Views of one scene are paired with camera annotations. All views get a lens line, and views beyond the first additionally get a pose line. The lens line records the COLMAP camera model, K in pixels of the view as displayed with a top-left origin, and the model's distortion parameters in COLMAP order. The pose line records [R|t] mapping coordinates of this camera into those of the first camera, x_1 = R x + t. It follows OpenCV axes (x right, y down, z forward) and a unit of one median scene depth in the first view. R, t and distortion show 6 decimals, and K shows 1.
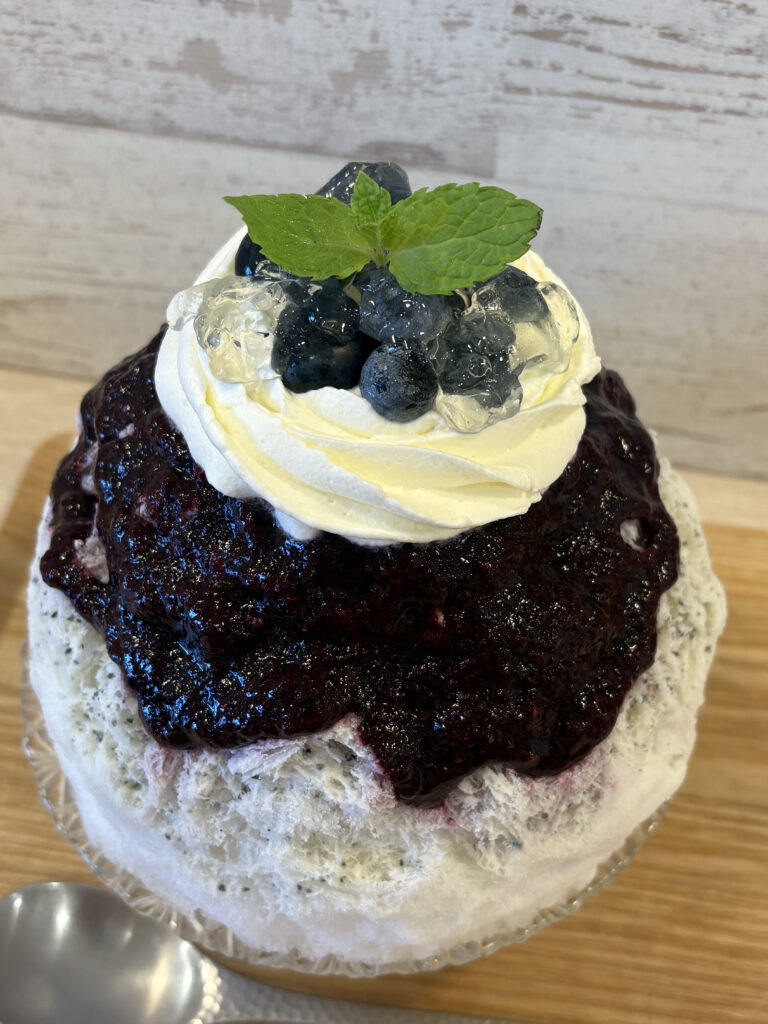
lens RADIAL K [[1244.0, 0, 380.7], [0, 1244.0, 511.7], [0, 0, 1]] dist [-0.024887, 0.000000]
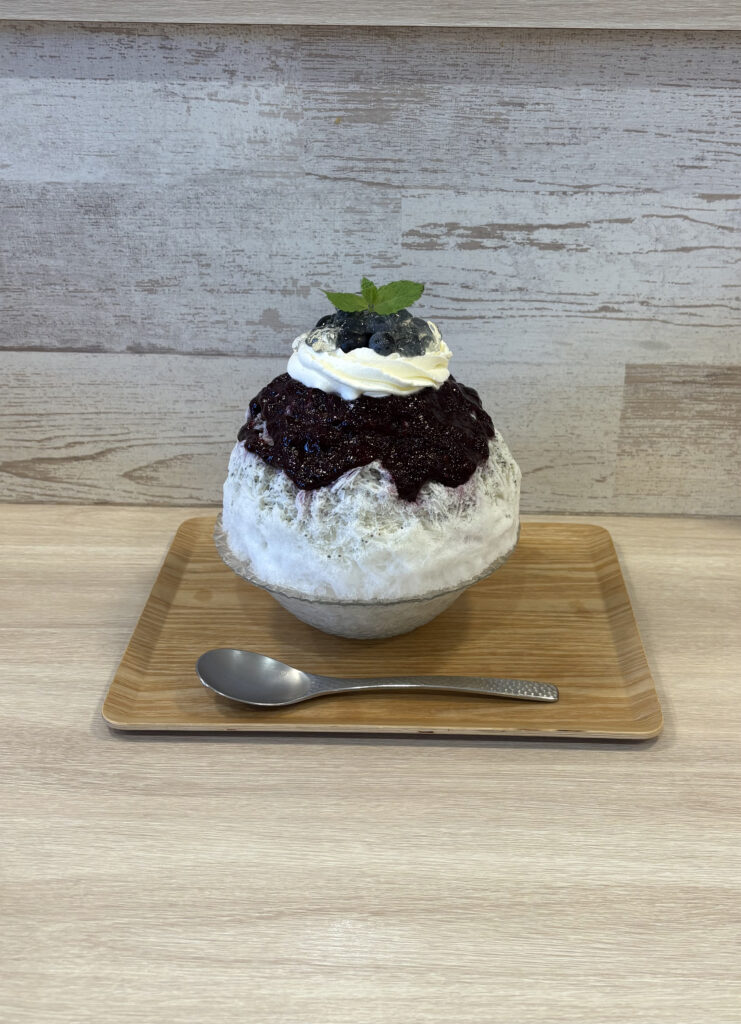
lens RADIAL K [[1109.7, 0, 417.8], [0, 1109.7, 473.6], [0, 0, 1]] dist [0.000485, 0.000000]
pose [[0.987687, -0.075517, 0.137006, -0.188374], [0.126795, 0.899405, -0.418323, 0.845703], [-0.091633, 0.430544, 0.897906, -0.806483]]
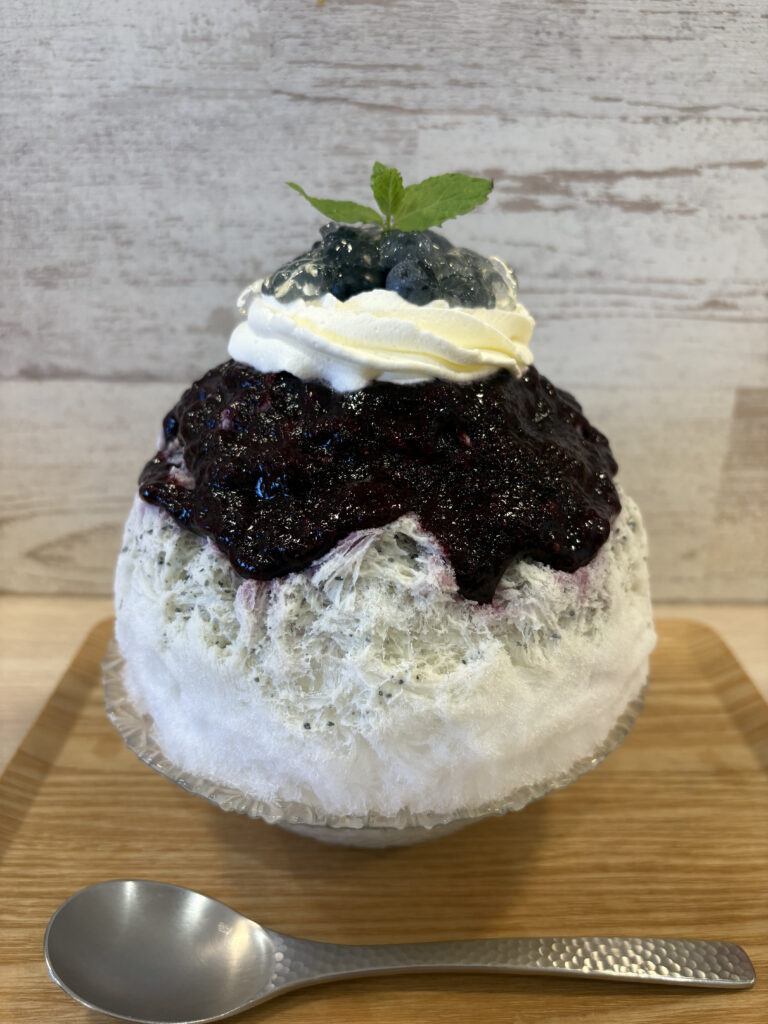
lens RADIAL K [[805.5, 0, 384.8], [0, 805.5, 501.7], [0, 0, 1]] dist [0.020617, -0.059192]
pose [[0.985769, -0.074127, 0.150882, -0.119676], [0.137982, 0.869469, -0.474326, 0.374153], [-0.096027, 0.488395, 0.867323, 0.206202]]
